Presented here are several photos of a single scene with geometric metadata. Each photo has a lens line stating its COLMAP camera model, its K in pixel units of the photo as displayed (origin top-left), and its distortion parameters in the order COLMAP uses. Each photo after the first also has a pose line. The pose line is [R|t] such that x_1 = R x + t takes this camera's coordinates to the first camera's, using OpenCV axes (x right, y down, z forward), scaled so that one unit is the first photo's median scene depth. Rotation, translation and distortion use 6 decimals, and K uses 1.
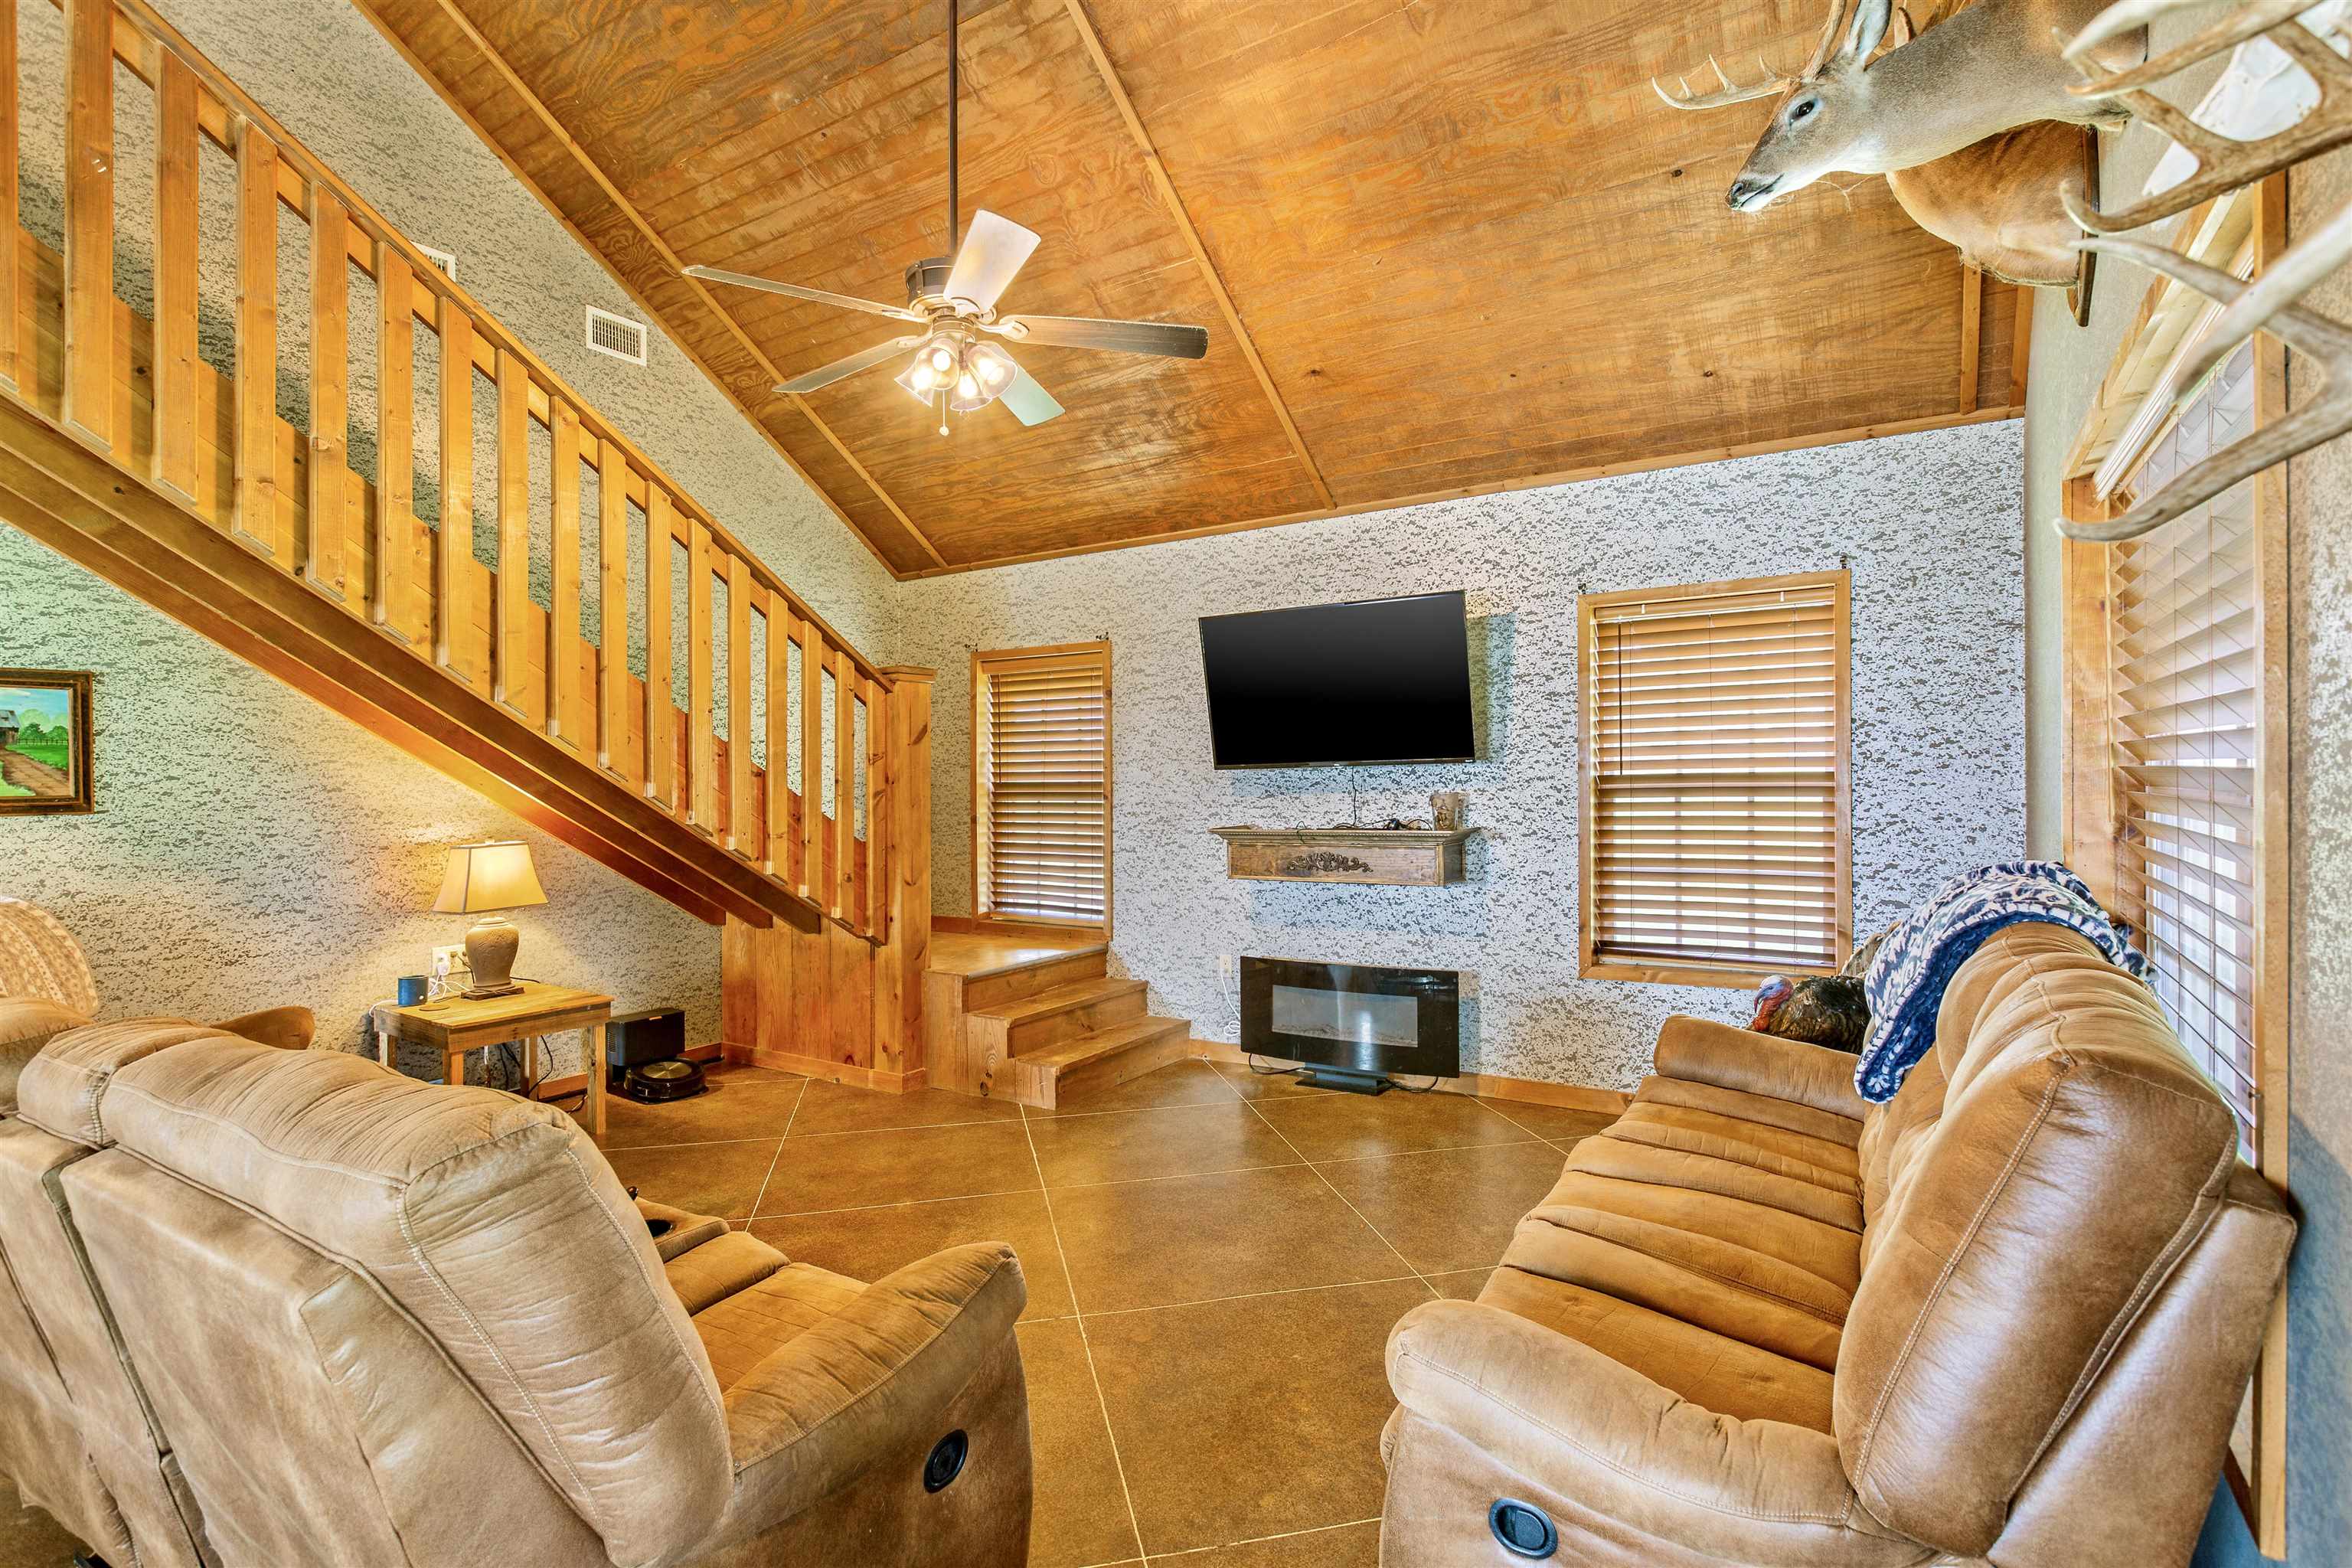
lens RADIAL K [[1140.1, 0, 1176.0], [0, 1140.1, 784.0], [0, 0, 1]] dist [-0.003785, -0.000072]
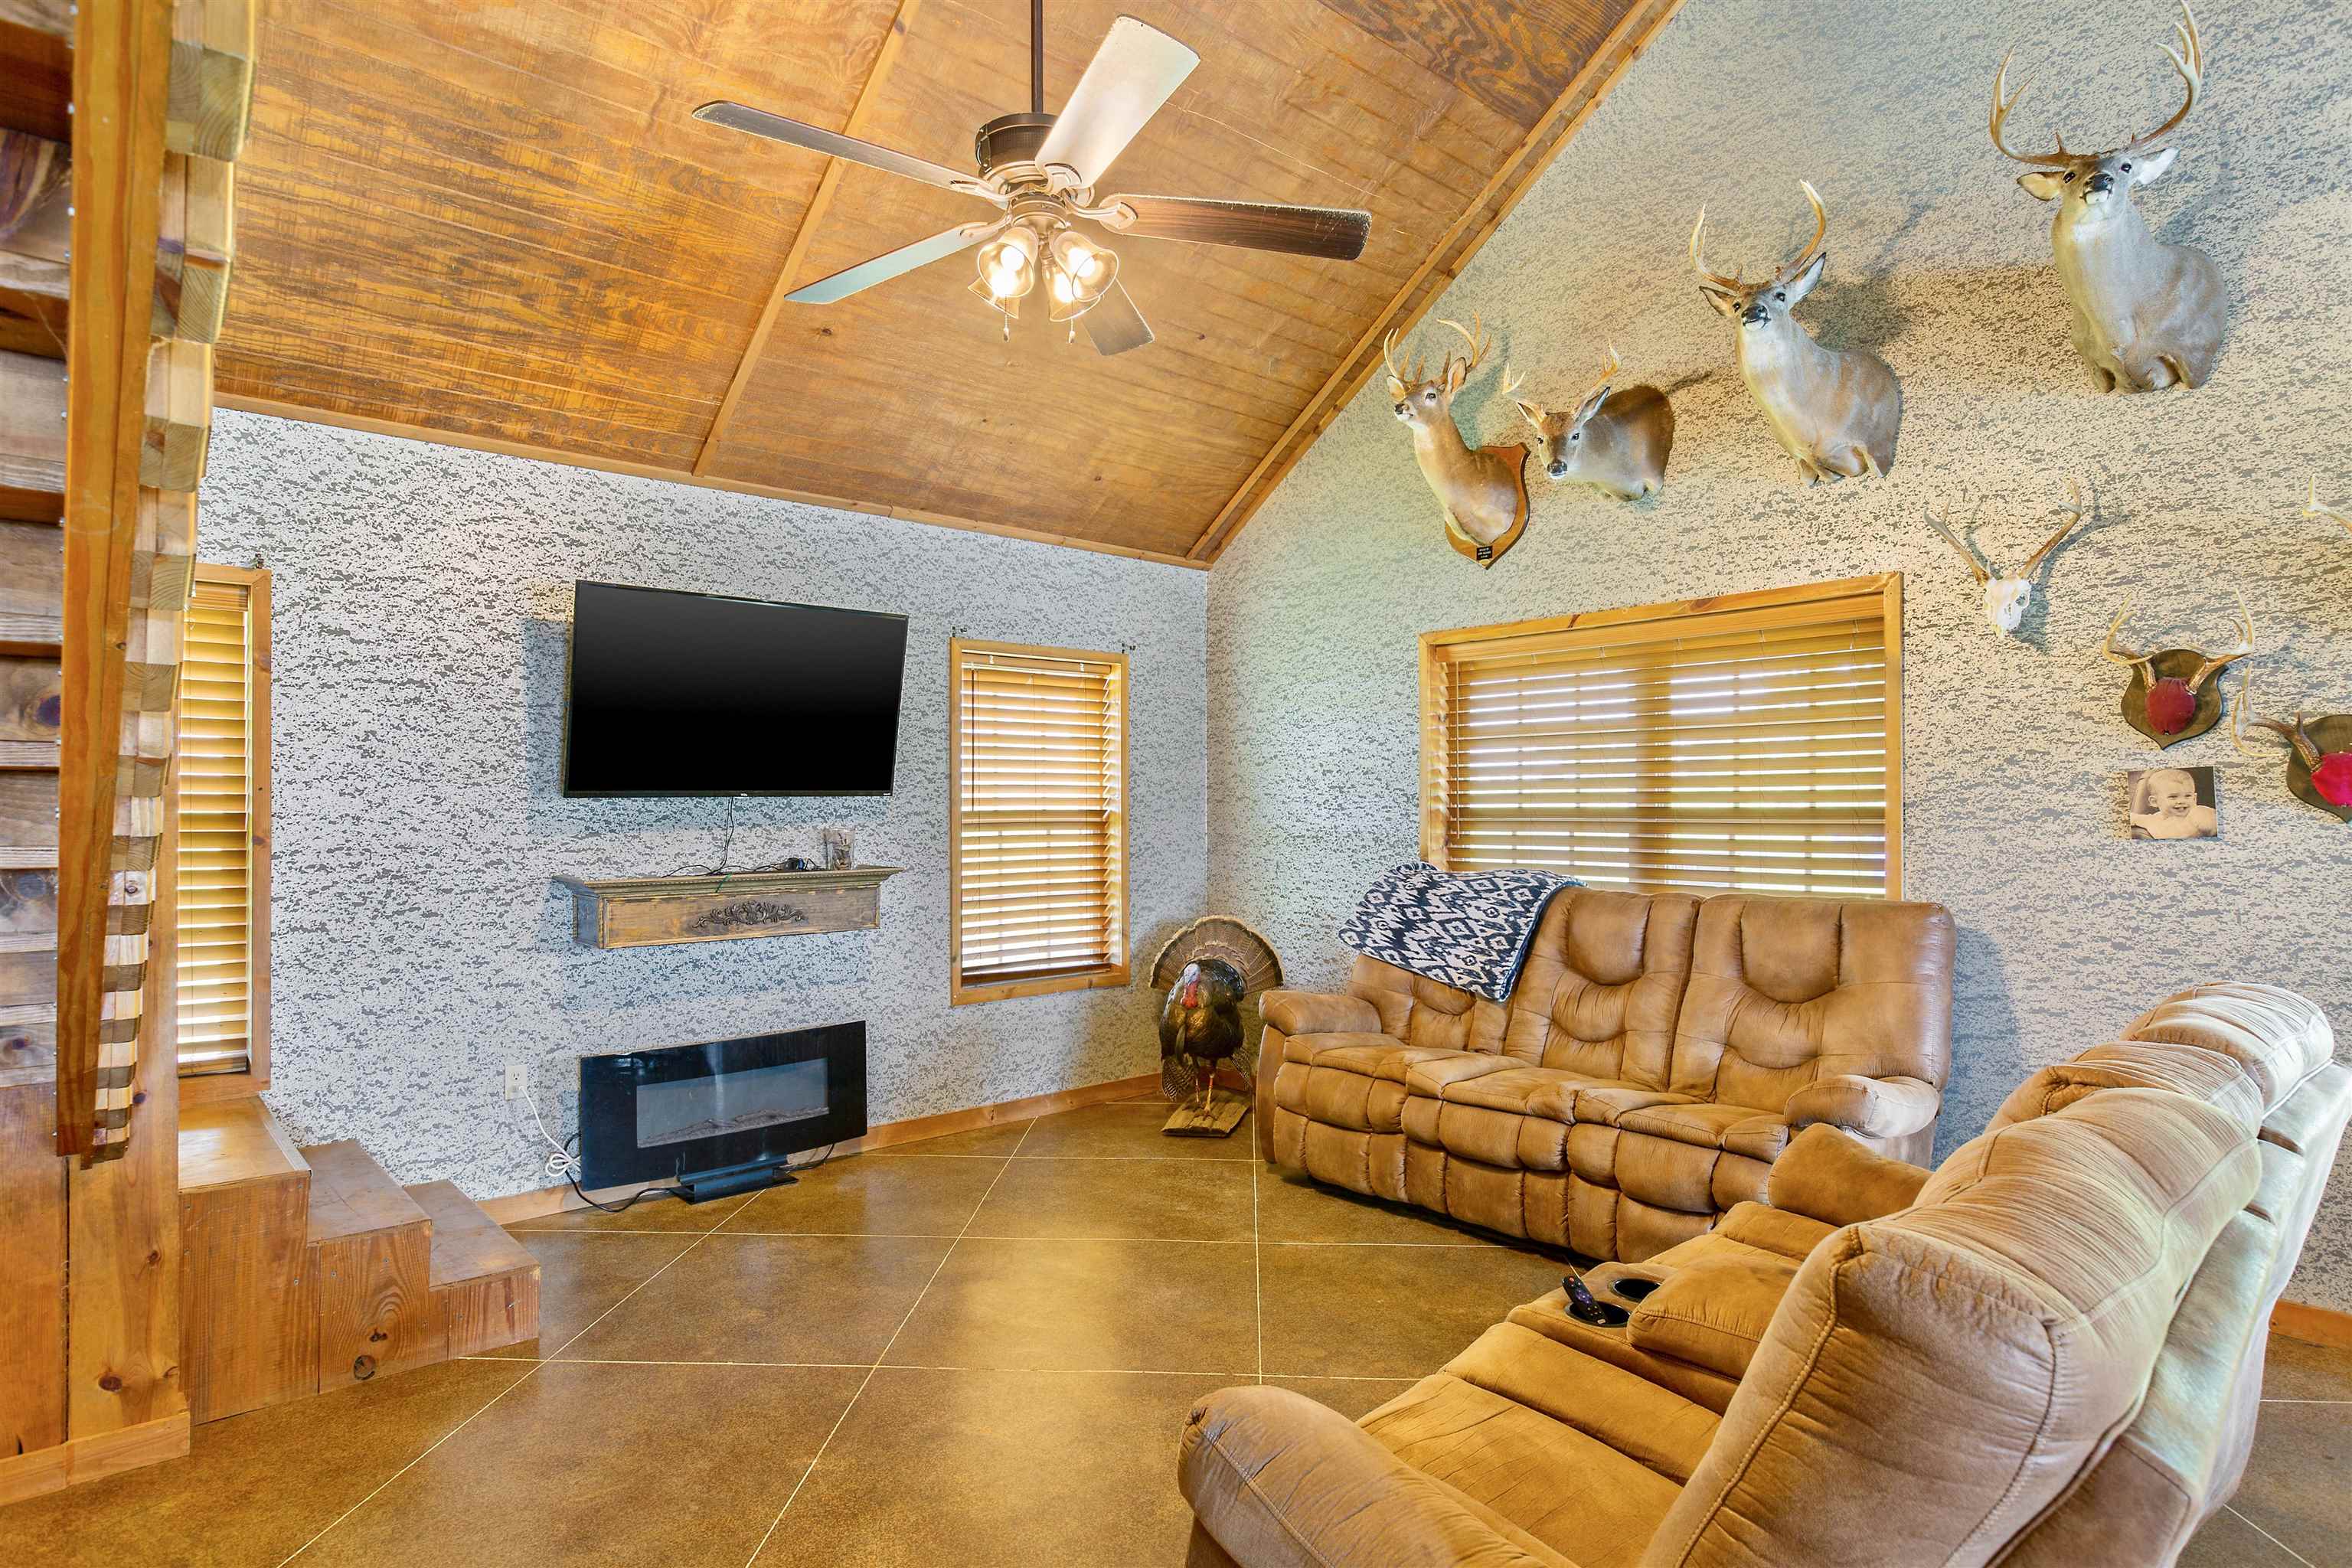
lens RADIAL K [[1275.3, 0, 1186.4], [0, 1275.3, 805.4], [0, 0, 1]] dist [0.000455, 0.001558]
pose [[0.274991, 0.013688, 0.961349, -0.650063], [0.000702, 0.999896, -0.014437, 0.004125], [-0.961447, 0.004645, 0.274953, 0.438589]]
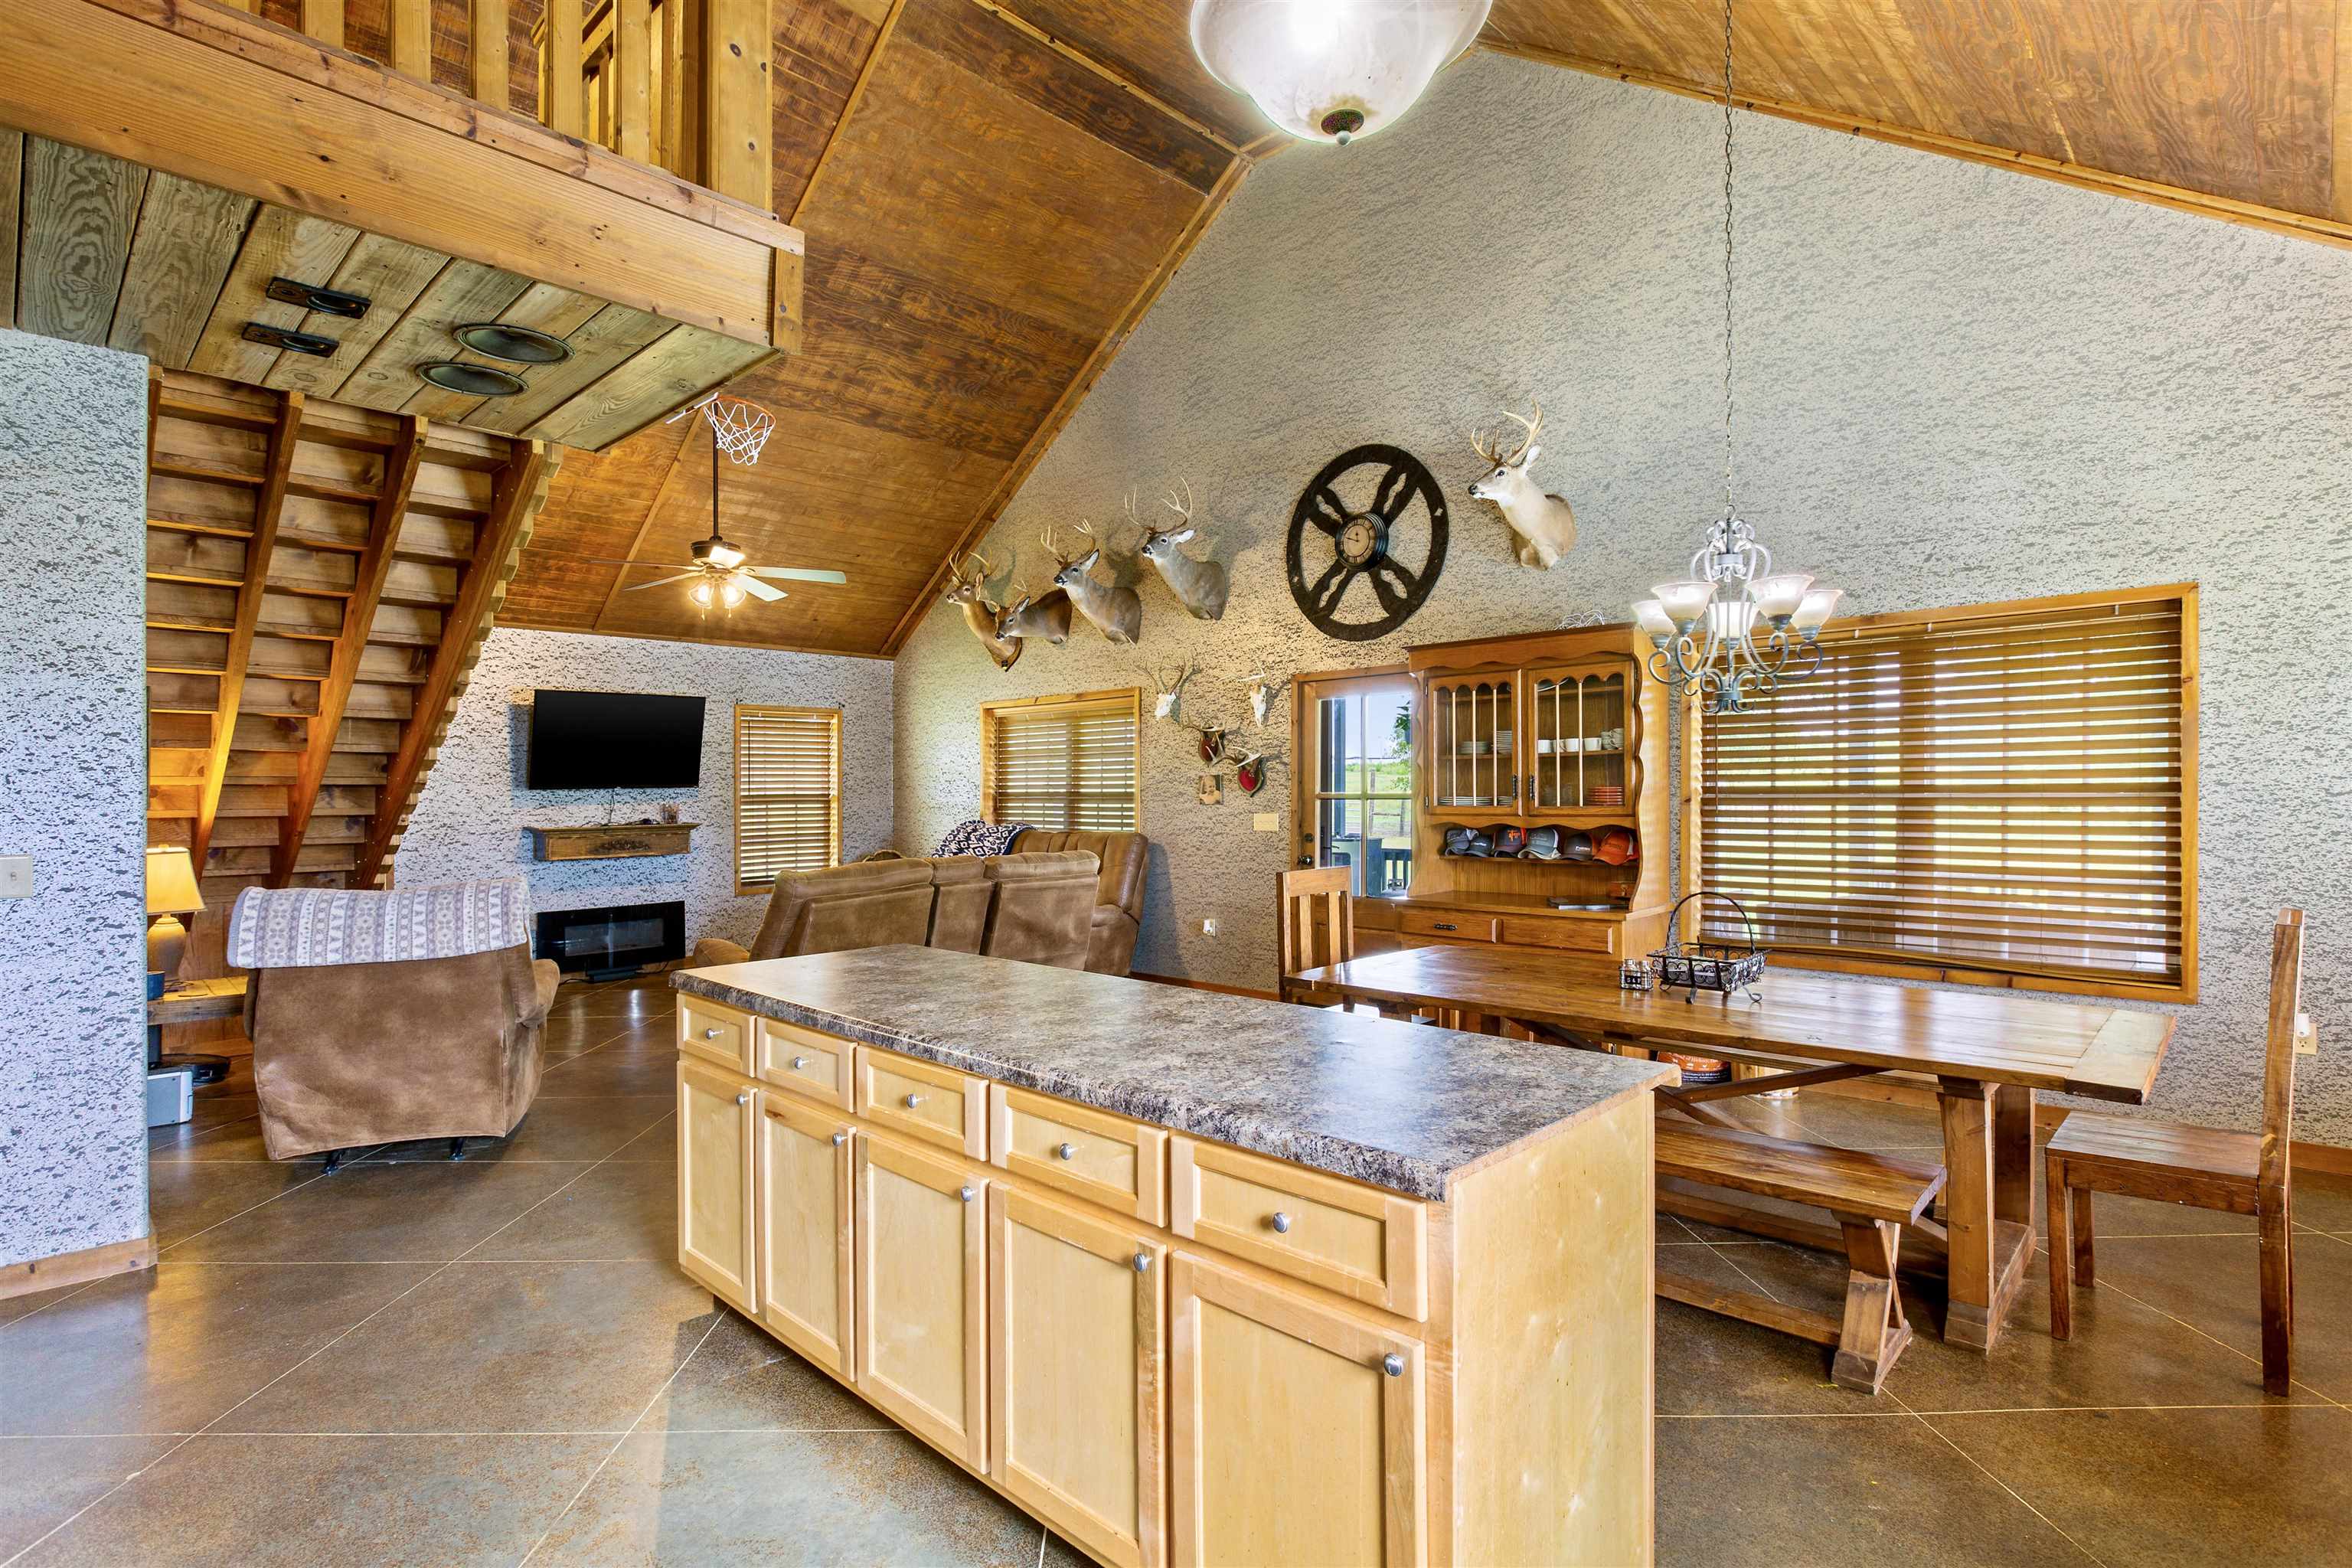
lens RADIAL K [[1169.1, 0, 1176.0], [0, 1169.1, 784.0], [0, 0, 1]] dist [-0.001636, 0.001370]
pose [[0.211749, 0.014960, 0.977210, -1.365071], [0.006179, 0.999842, -0.016646, 0.011583], [-0.977304, 0.009563, 0.211623, -0.170337]]
